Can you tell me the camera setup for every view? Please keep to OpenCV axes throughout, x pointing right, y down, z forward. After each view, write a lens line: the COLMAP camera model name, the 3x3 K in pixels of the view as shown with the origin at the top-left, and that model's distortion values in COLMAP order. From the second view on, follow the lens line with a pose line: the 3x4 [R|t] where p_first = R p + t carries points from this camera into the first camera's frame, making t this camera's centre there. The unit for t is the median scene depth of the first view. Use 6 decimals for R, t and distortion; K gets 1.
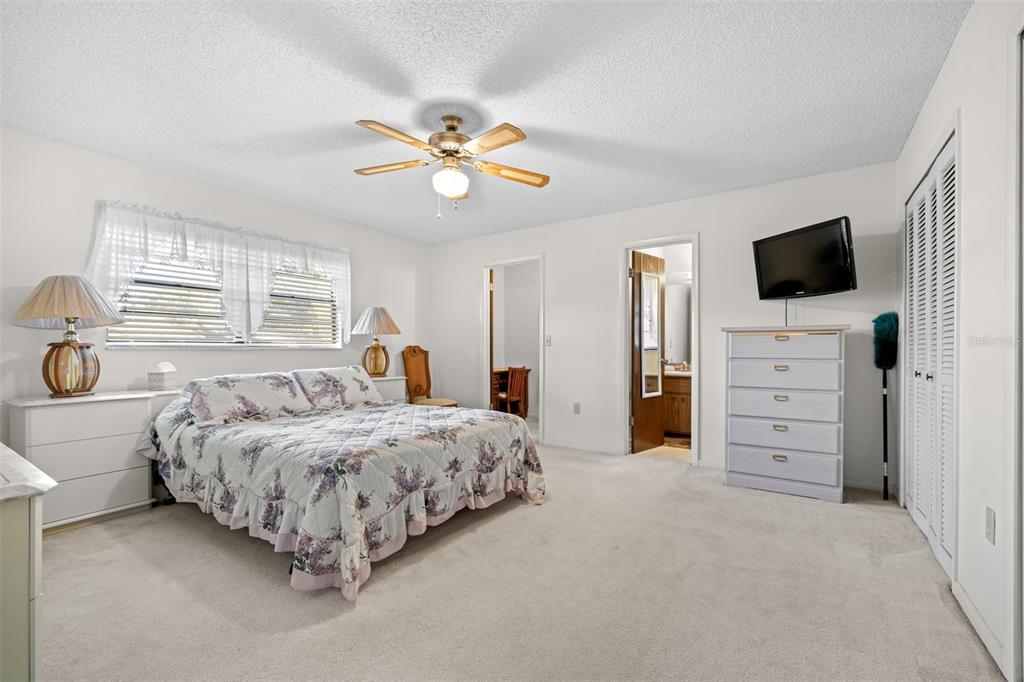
lens RADIAL K [[434.9, 0, 514.1], [0, 434.9, 348.3], [0, 0, 1]] dist [0.000061, -0.001822]
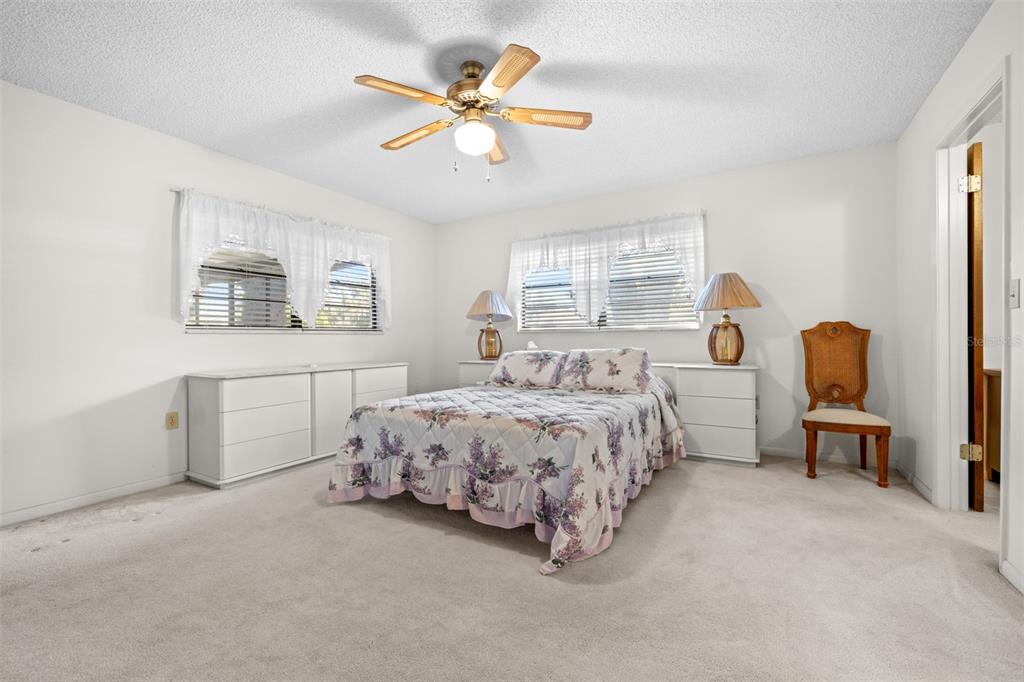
lens RADIAL K [[434.9, 0, 513.5], [0, 434.9, 340.1], [0, 0, 1]] dist [0.000061, -0.001822]
pose [[0.077895, 0.003390, -0.996956, 0.726667], [0.010056, 0.999941, 0.004186, 0.025759], [0.996911, -0.010351, 0.077856, 0.981636]]
